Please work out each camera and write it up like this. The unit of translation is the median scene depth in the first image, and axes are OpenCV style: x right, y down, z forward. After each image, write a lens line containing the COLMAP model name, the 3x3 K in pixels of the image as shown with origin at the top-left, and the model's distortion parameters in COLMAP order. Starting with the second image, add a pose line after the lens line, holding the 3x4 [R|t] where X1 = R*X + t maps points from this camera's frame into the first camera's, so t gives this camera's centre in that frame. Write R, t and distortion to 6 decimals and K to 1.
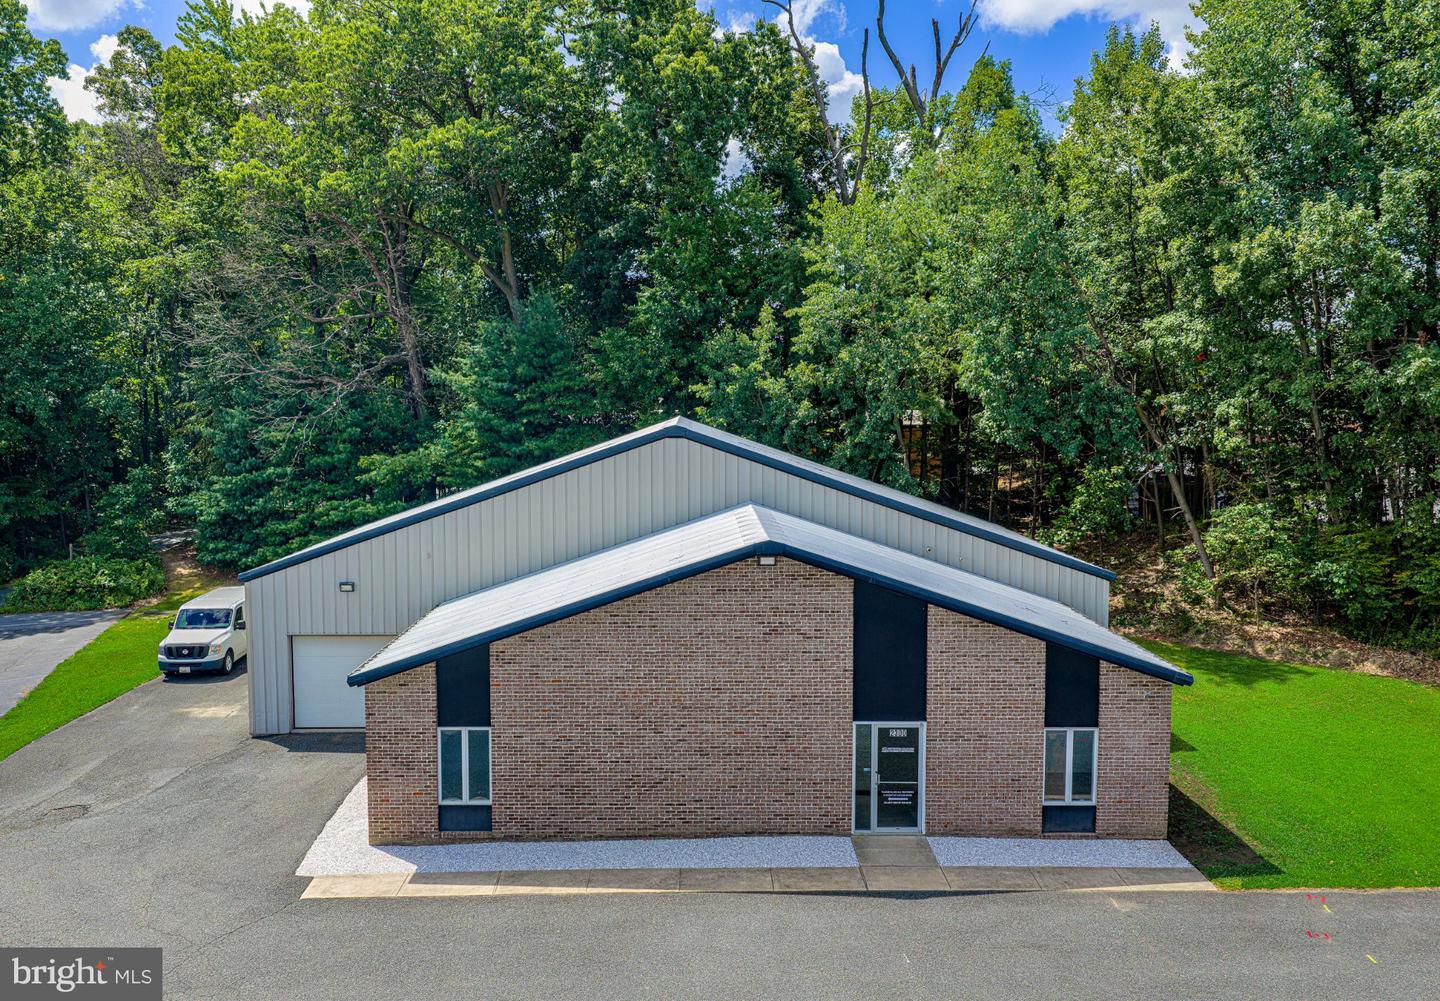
lens RADIAL K [[1307.8, 0, 673.7], [0, 1307.8, 501.0], [0, 0, 1]] dist [0.022077, -0.056013]
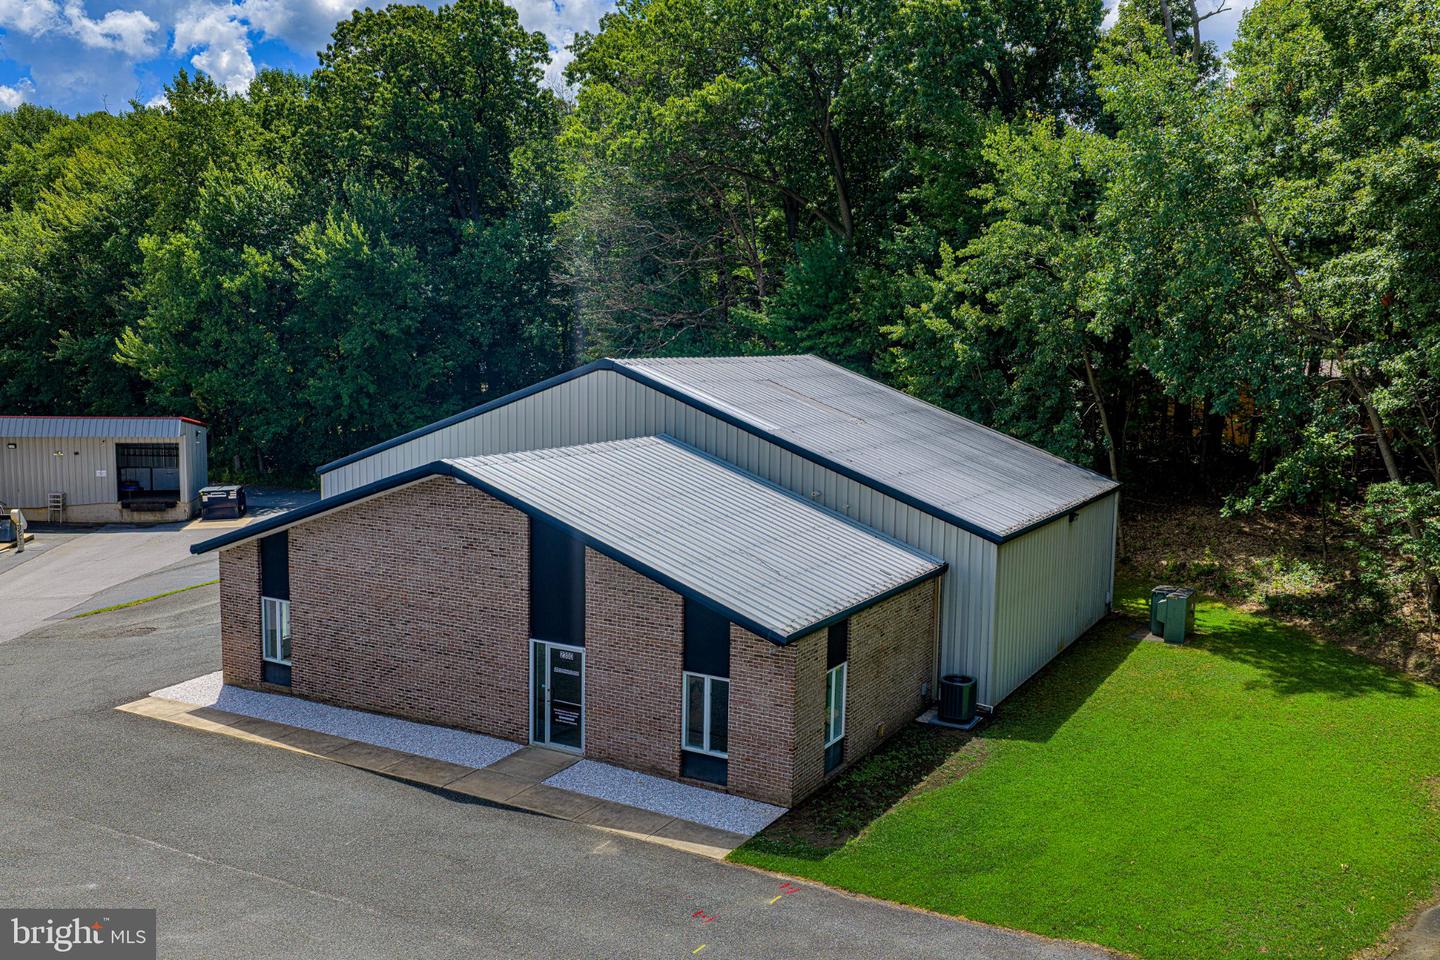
lens RADIAL K [[1262.9, 0, 721.7], [0, 1262.9, 442.0], [0, 0, 1]] dist [-0.007143, -0.002485]
pose [[0.868826, 0.060699, -0.491383, 0.763650], [-0.058752, 0.998084, 0.019409, -0.019626], [0.491620, 0.012006, 0.870727, 0.182545]]
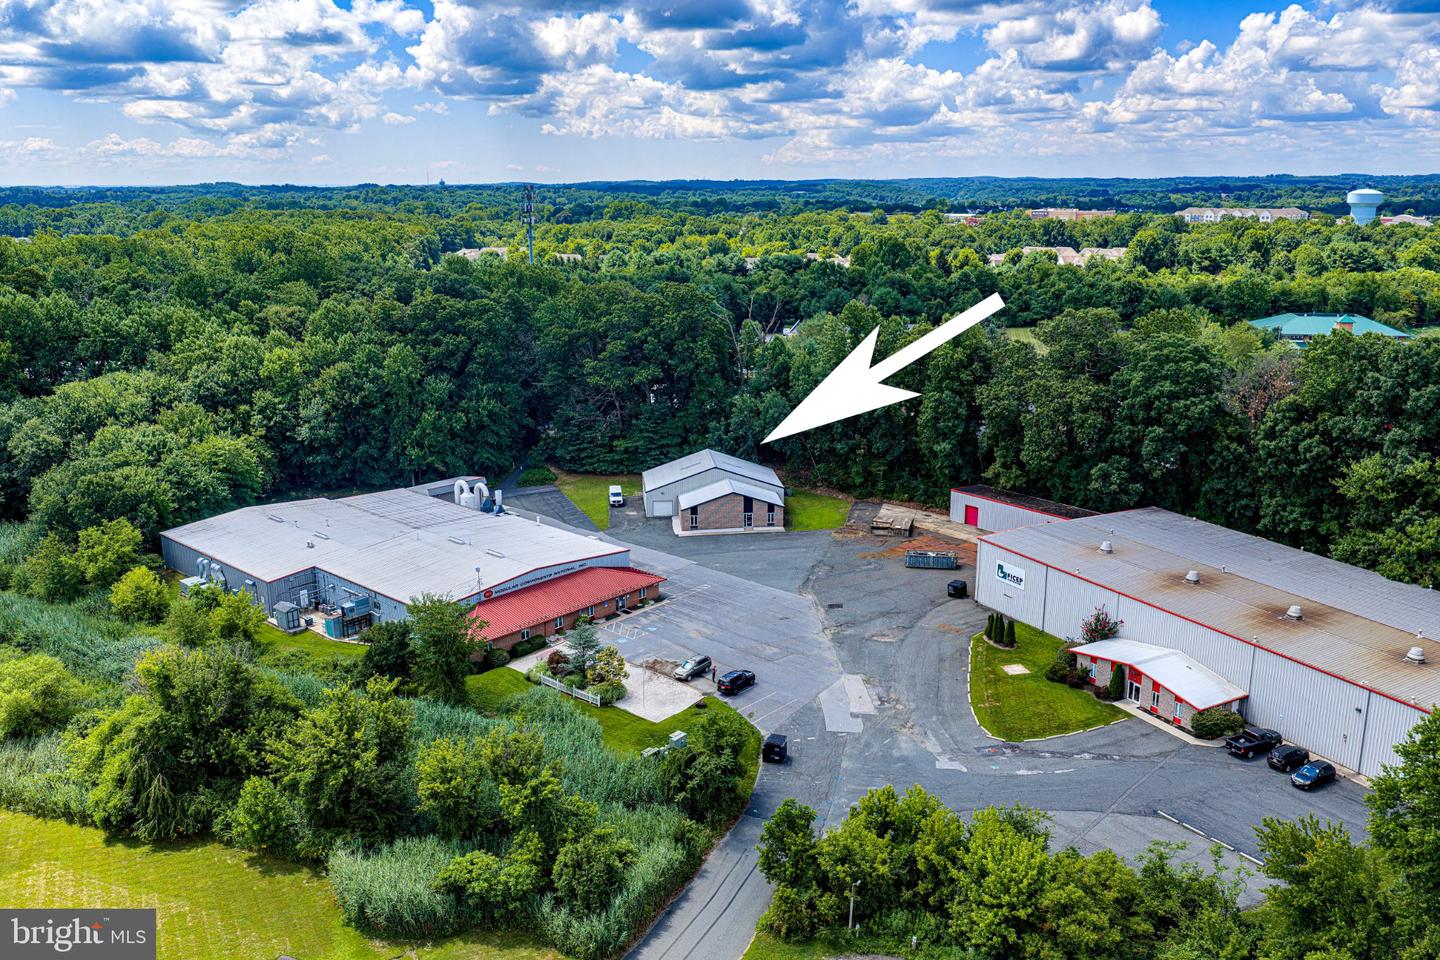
lens RADIAL K [[1167.1, 0, 720.0], [0, 1167.1, 480.0], [0, 0, 1]] dist [0.008519, 0.001573]
pose [[0.992905, -0.037533, 0.112828, -0.786736], [0.017789, 0.985086, 0.171143, -1.227463], [-0.117569, -0.167922, 0.978764, -5.790627]]
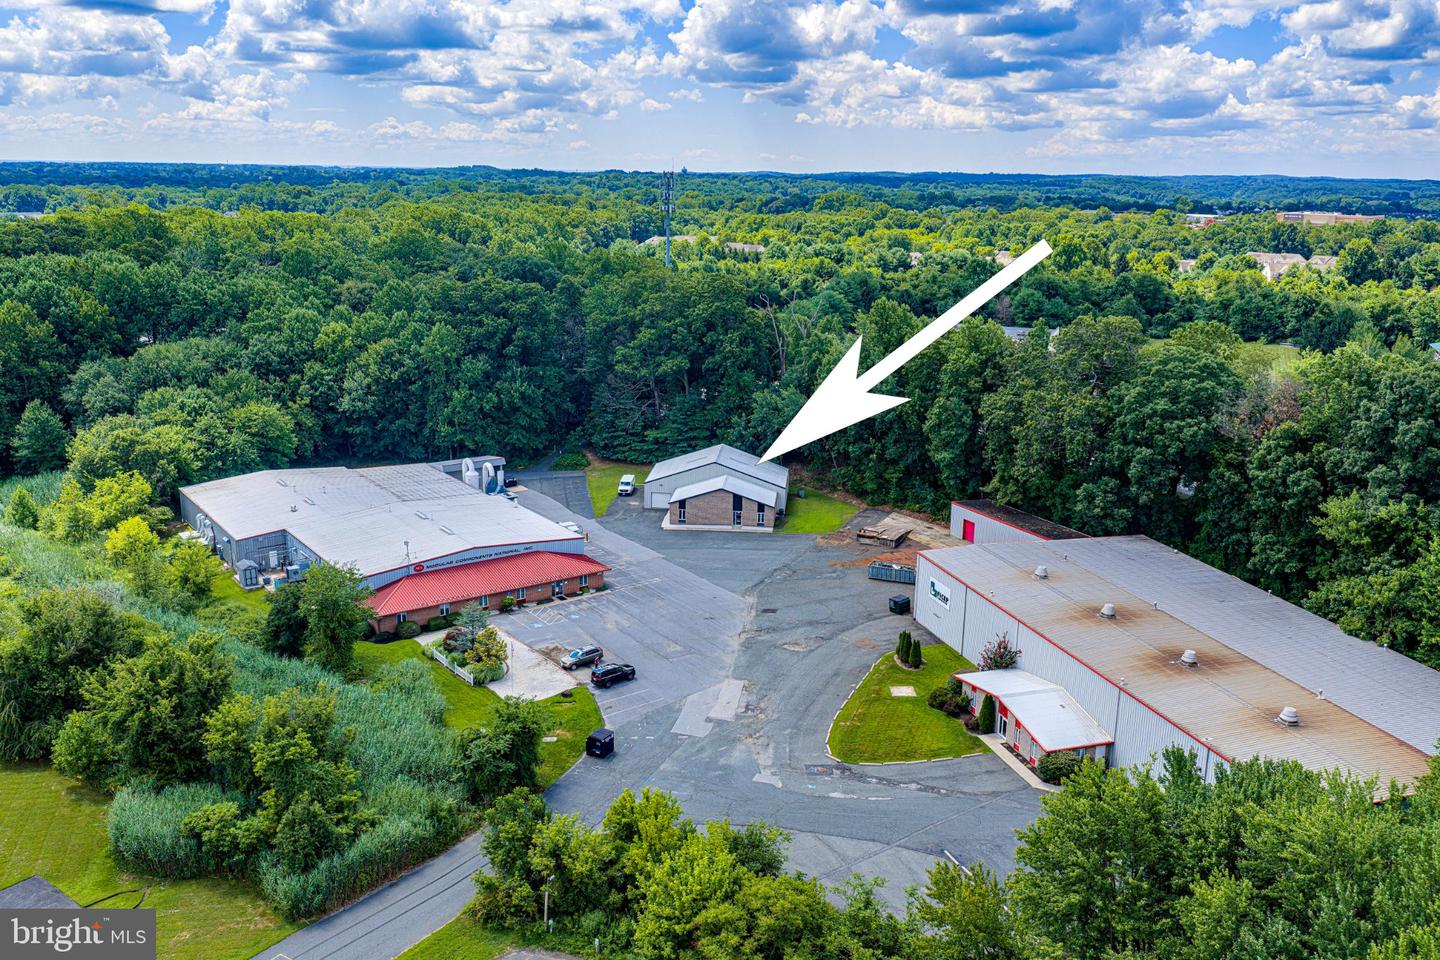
lens RADIAL K [[1200.0, 0, 720.0], [0, 1200.0, 480.0], [0, 0, 1]] dist [0.007326, -0.004646]
pose [[0.996770, 0.031300, -0.073953, 0.574918], [-0.018157, 0.984906, 0.172134, -1.217126], [0.078224, -0.170235, 0.982294, -5.868793]]
